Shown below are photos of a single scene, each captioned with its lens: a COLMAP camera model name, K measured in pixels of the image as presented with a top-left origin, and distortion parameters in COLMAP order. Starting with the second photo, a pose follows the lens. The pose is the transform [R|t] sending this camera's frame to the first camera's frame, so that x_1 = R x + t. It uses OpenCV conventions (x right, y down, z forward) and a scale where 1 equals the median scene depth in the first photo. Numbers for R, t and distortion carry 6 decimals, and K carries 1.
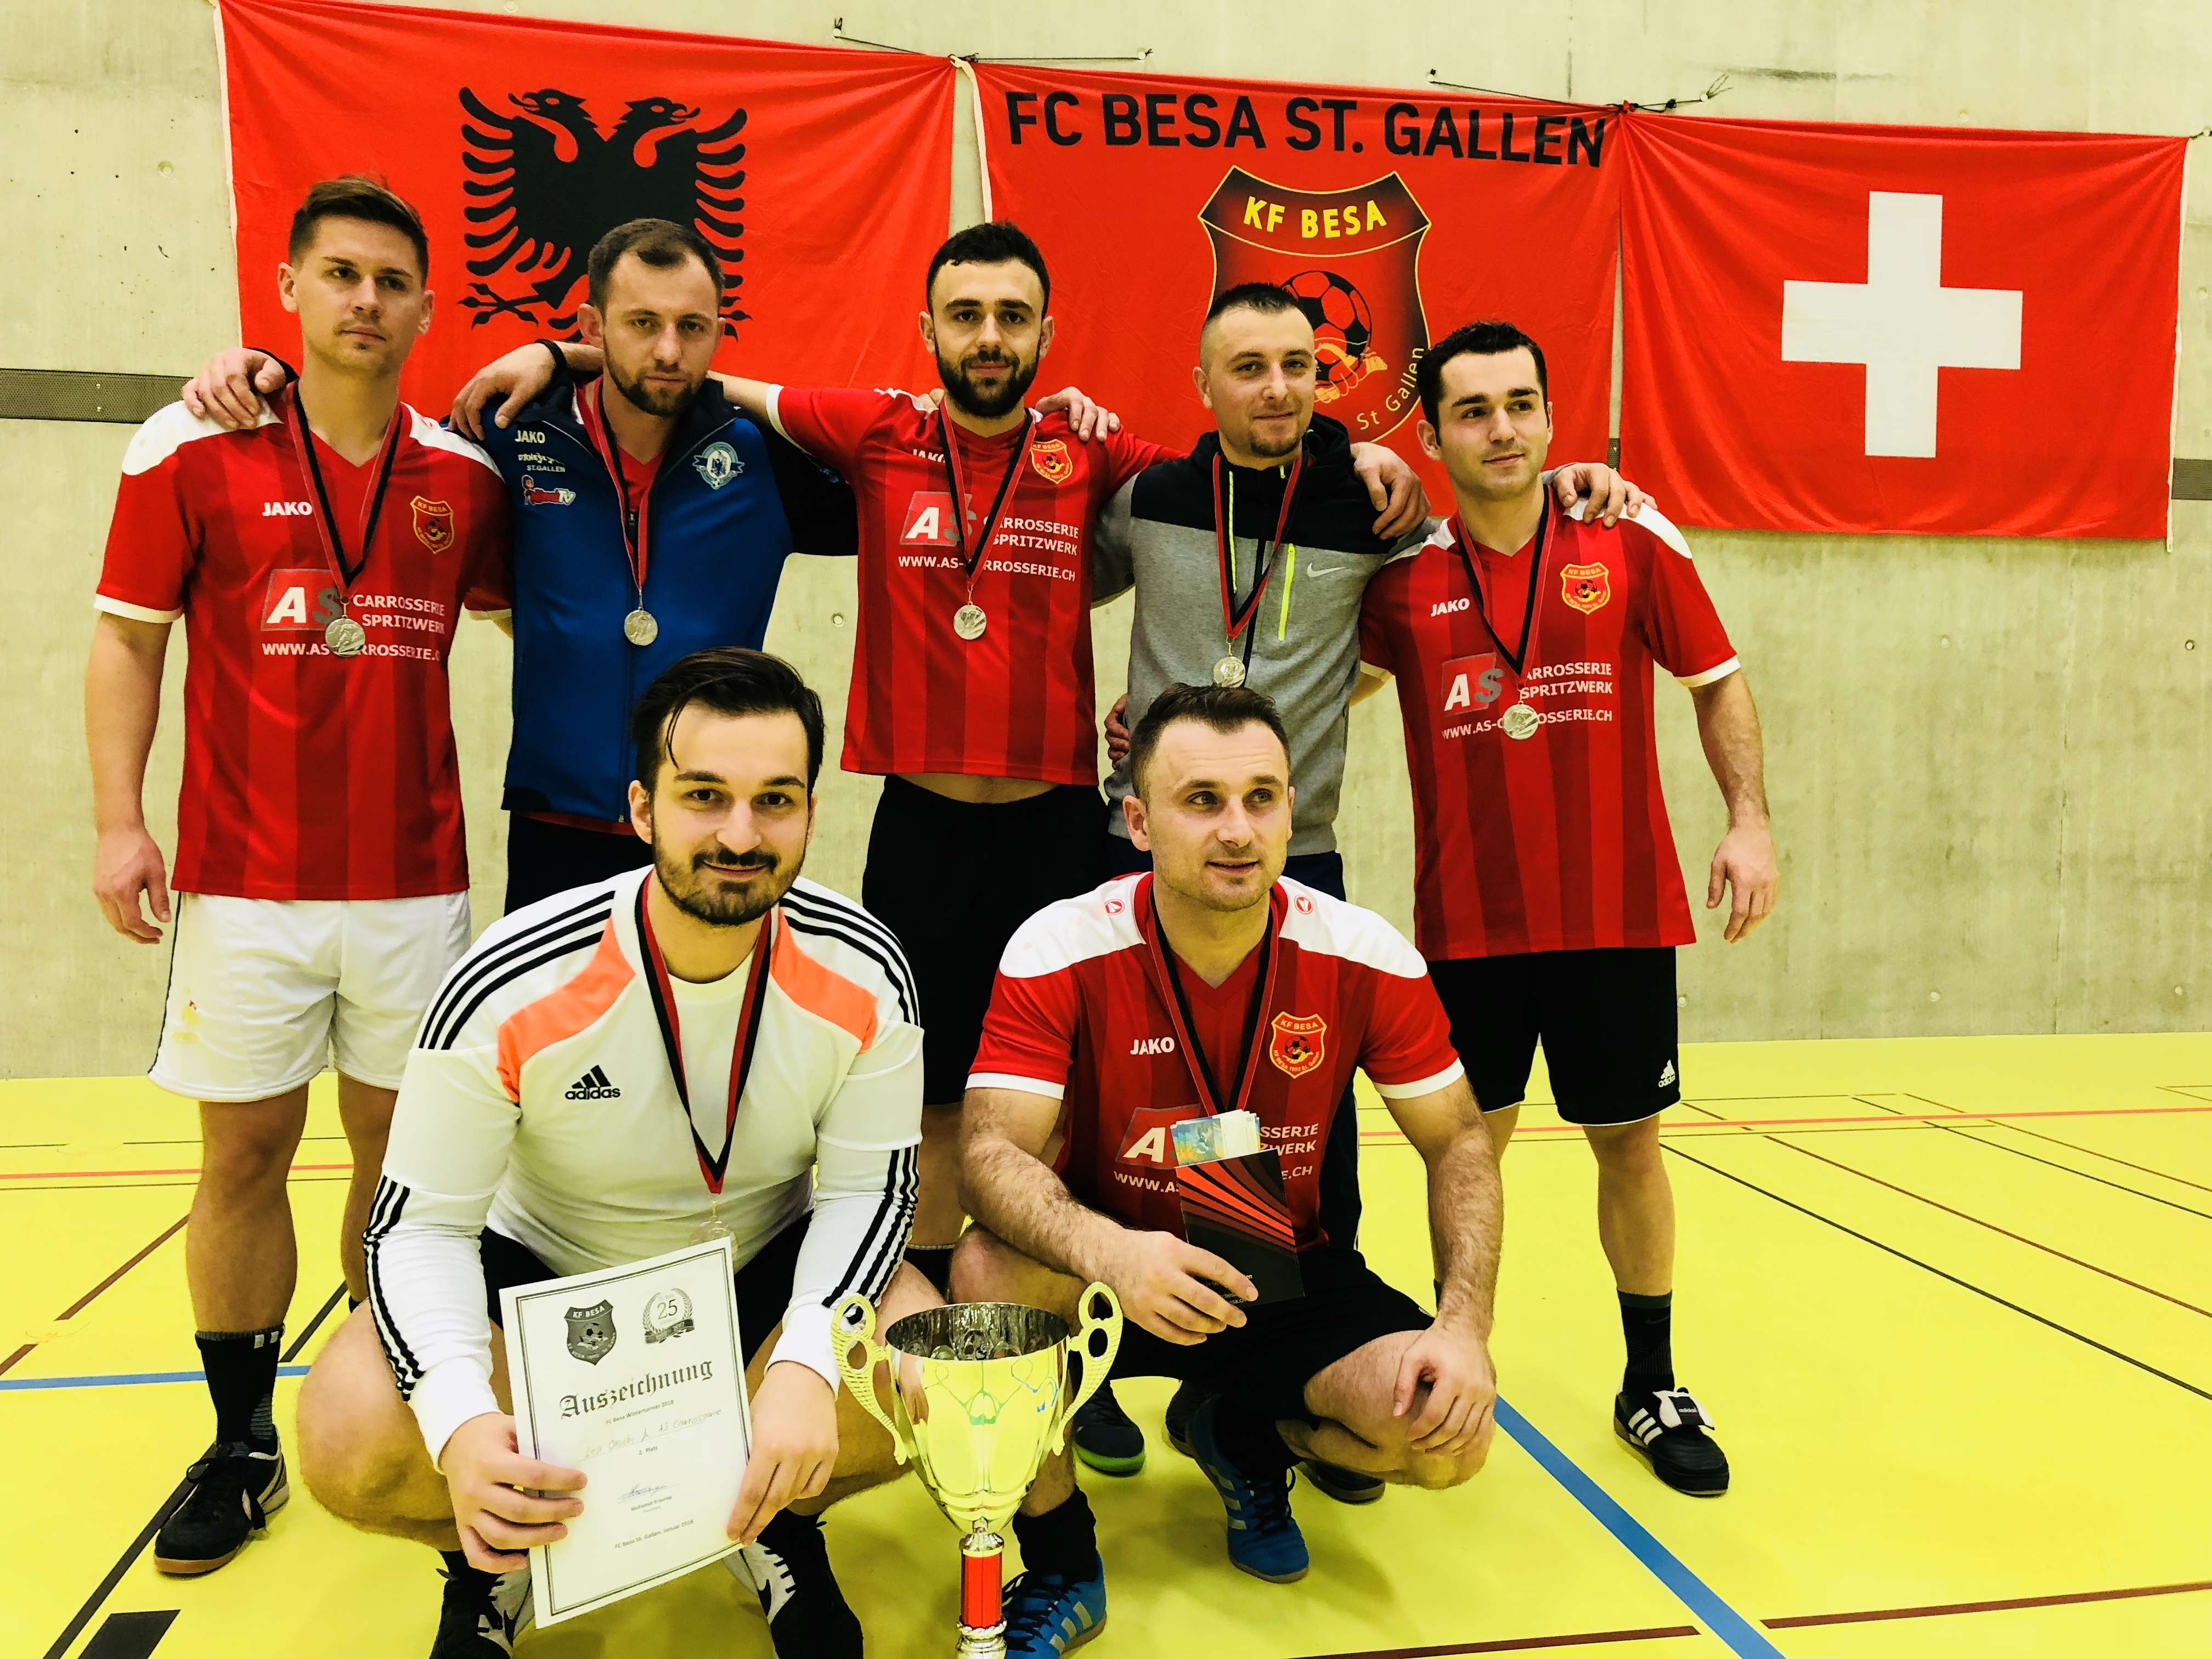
lens RADIAL K [[1823.7, 0, 1125.2], [0, 1823.7, 811.5], [0, 0, 1]] dist [0.009858, 0.009586]
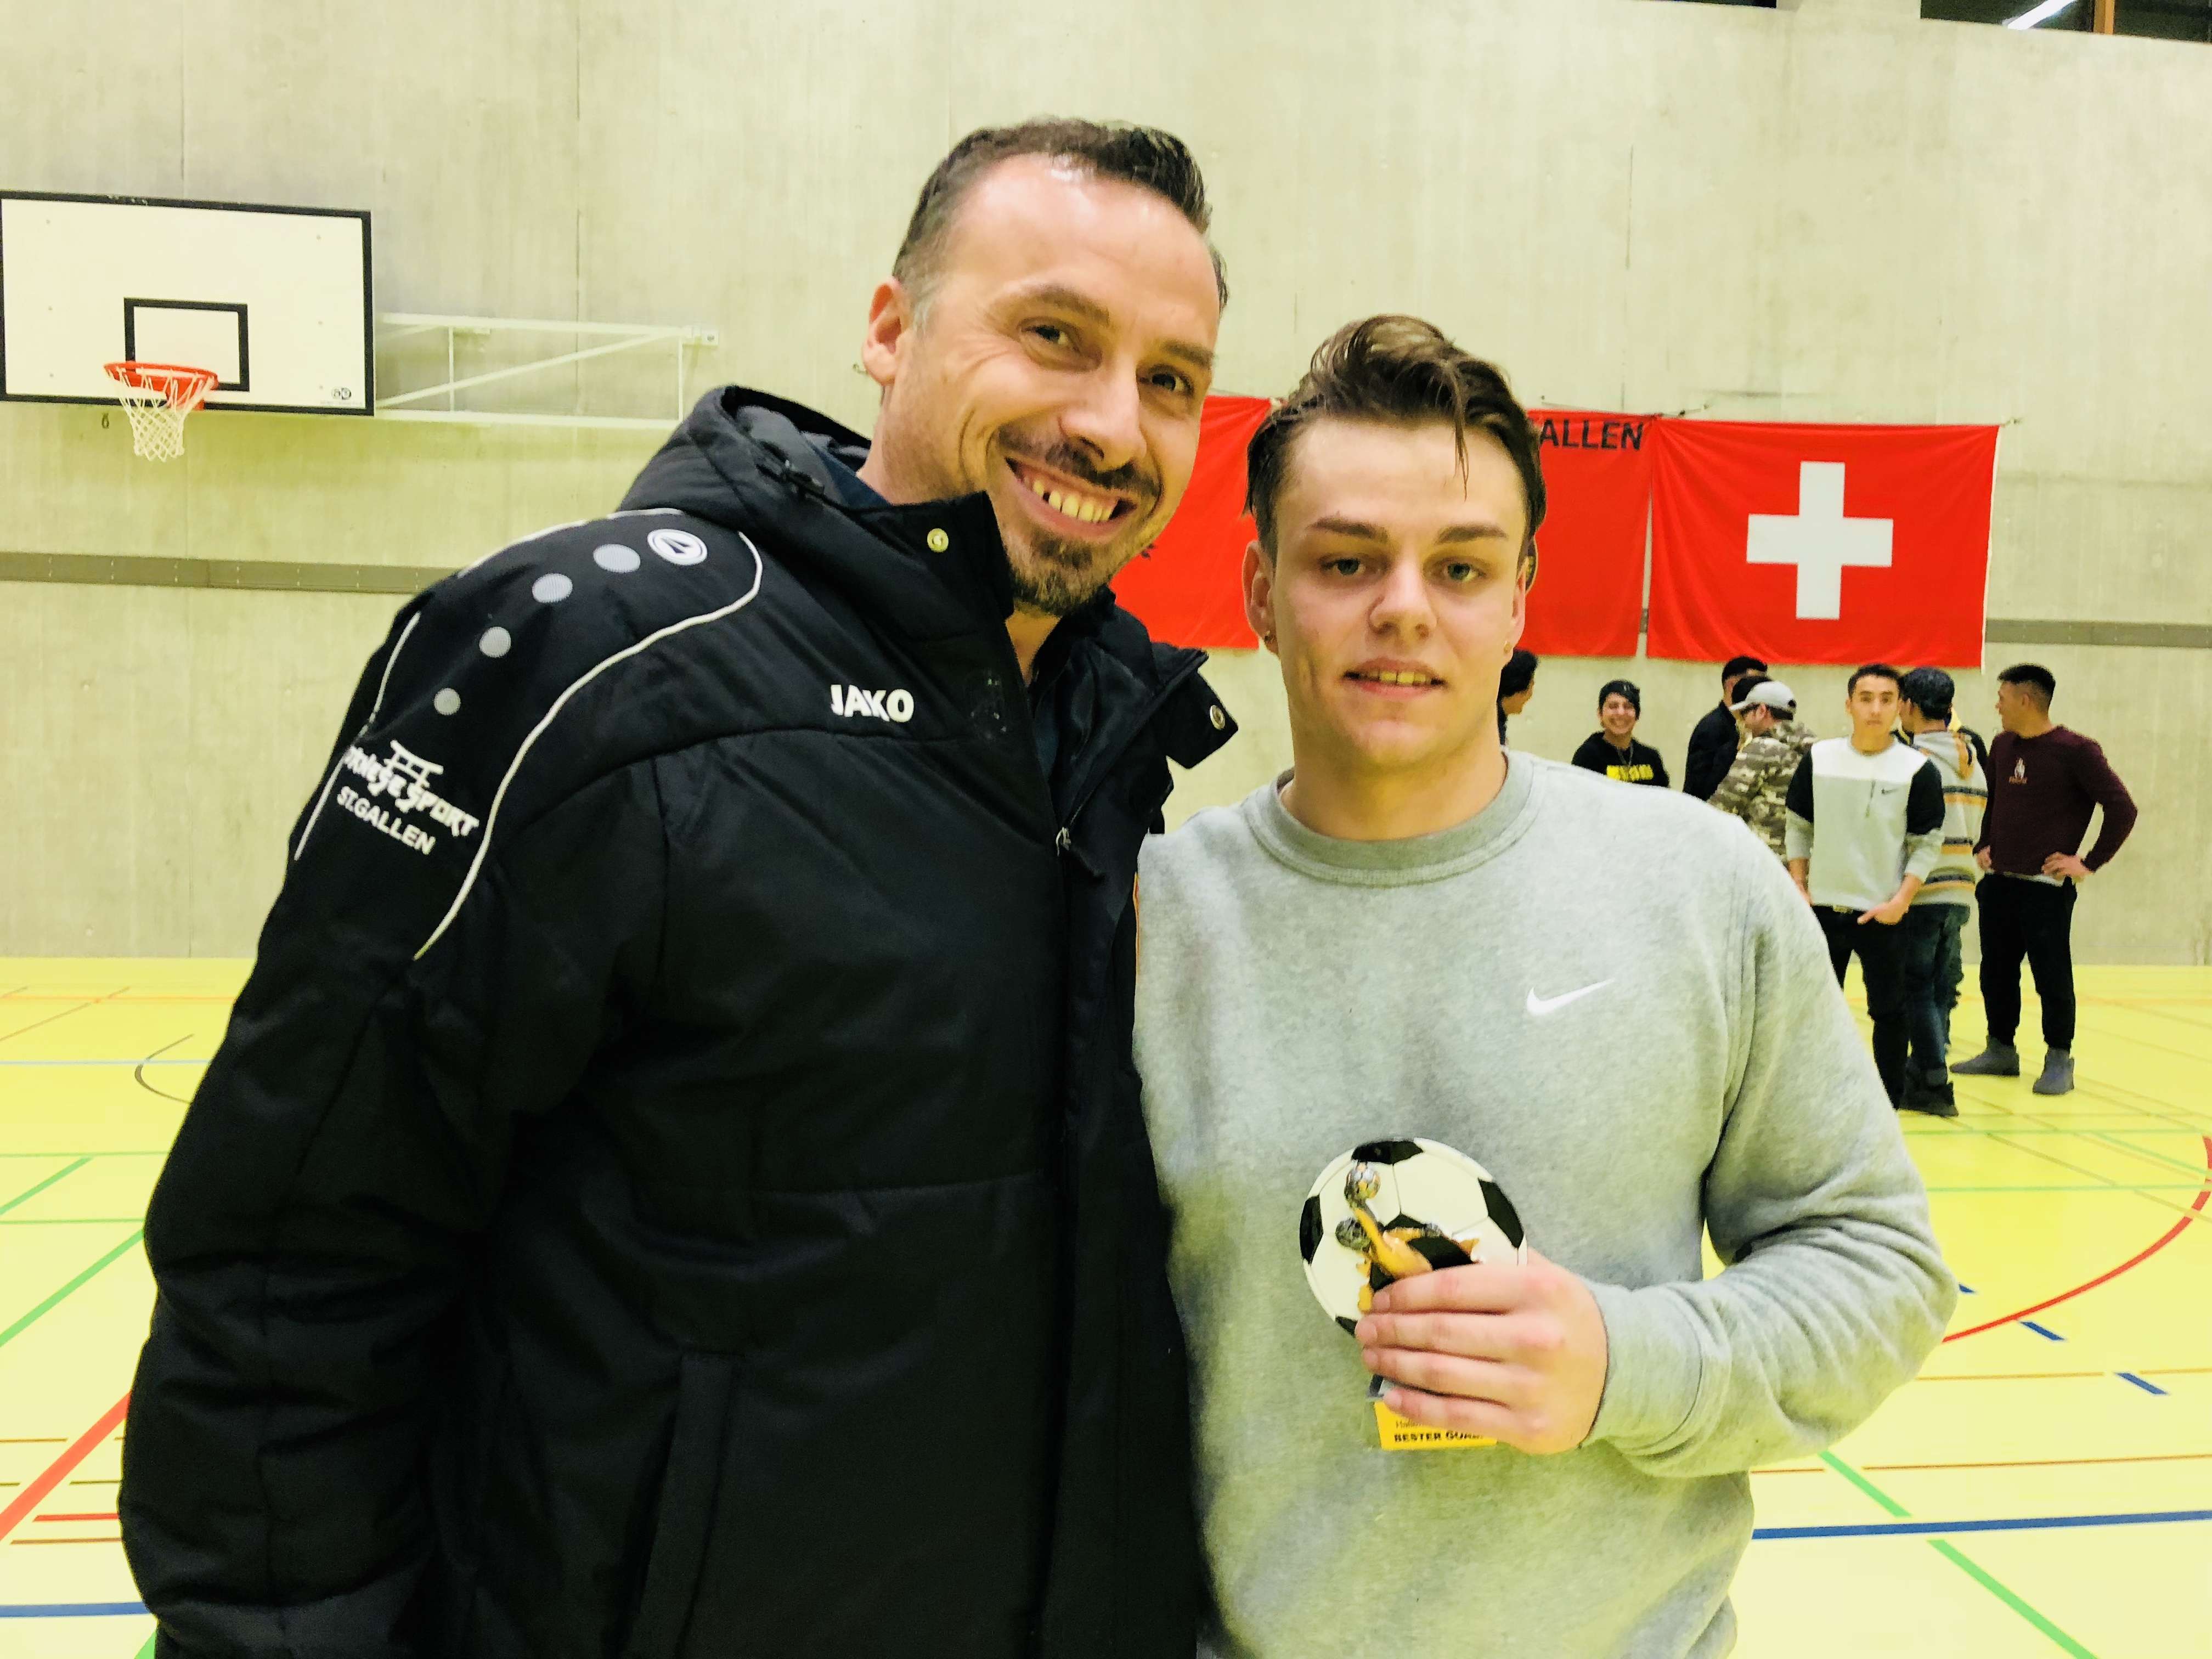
lens RADIAL K [[1823.7, 0, 1105.0], [0, 1823.7, 818.1], [0, 0, 1]] dist [0.009858, 0.009586]
pose [[0.998936, 0.017565, -0.042652, -0.165168], [-0.016488, 0.999540, 0.025465, -0.044347], [0.043080, -0.024735, 0.998765, -0.756090]]
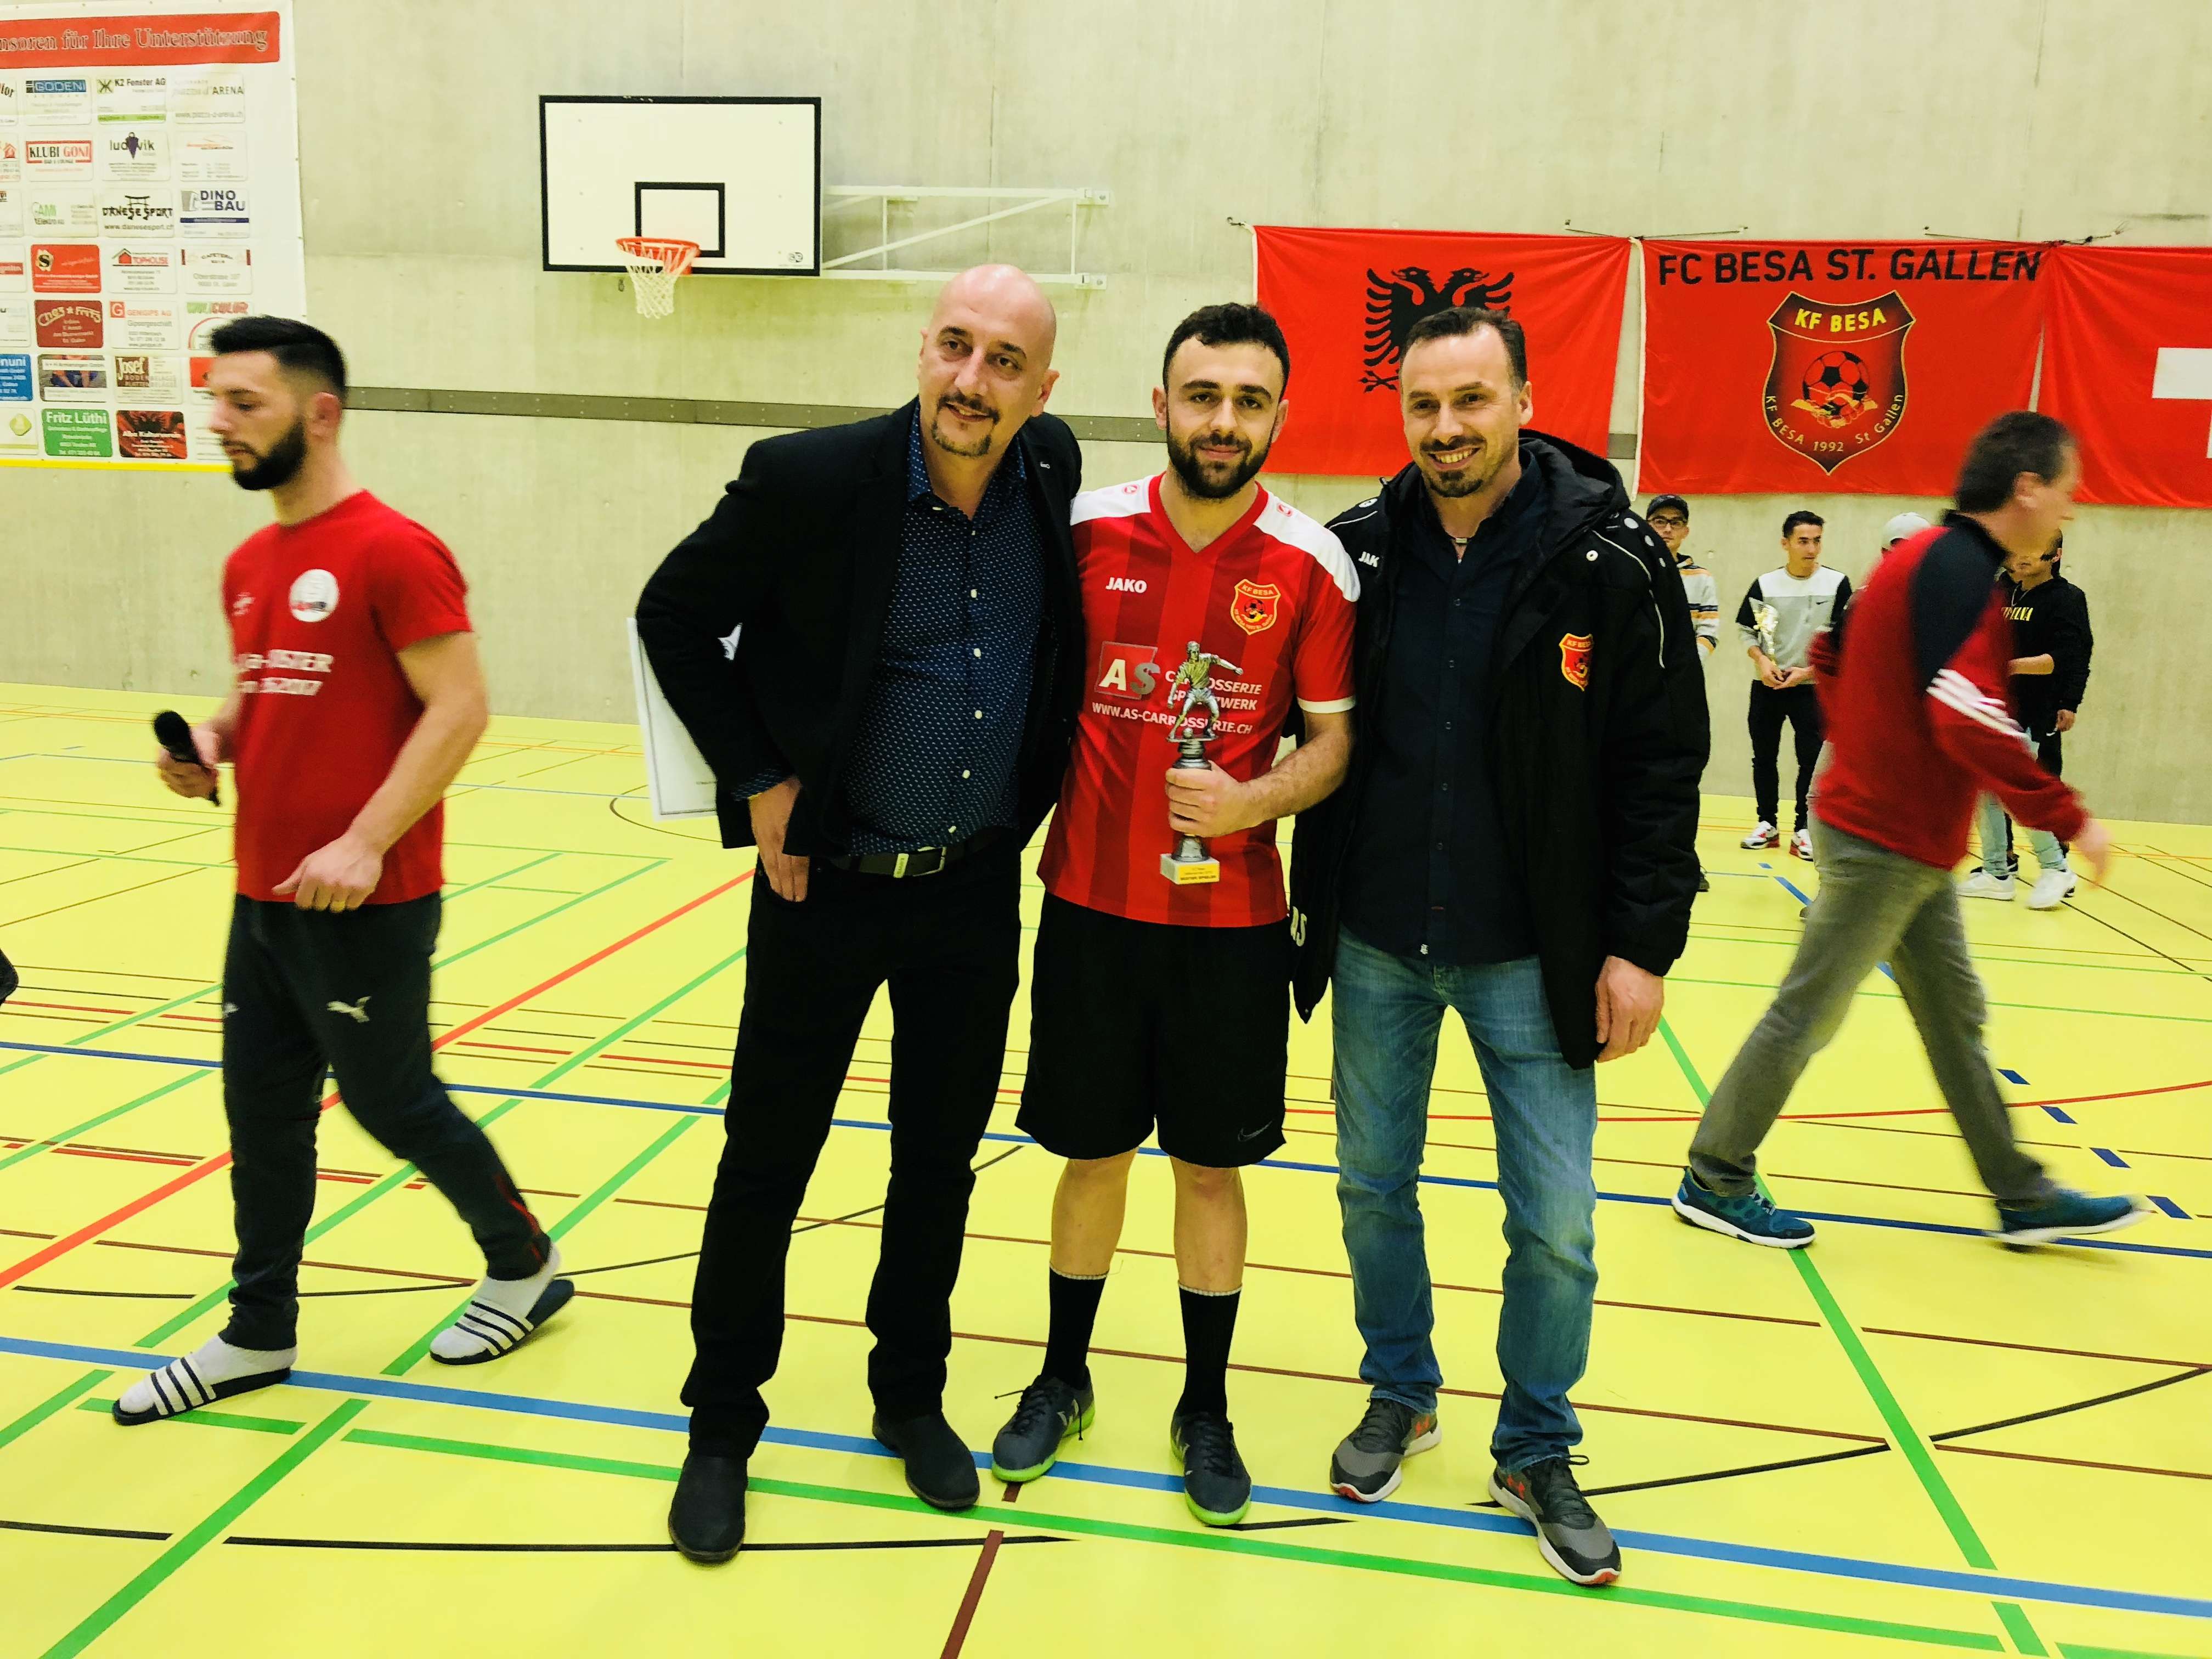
lens RADIAL K [[1823.7, 0, 1080.7], [0, 1823.7, 814.6], [0, 0, 1]] dist [0.009858, 0.009586]
pose [[0.939185, 0.086389, -0.332369, 0.043994], [-0.049205, 0.991708, 0.118723, -0.030223], [0.339869, -0.095148, 0.935647, -0.900800]]
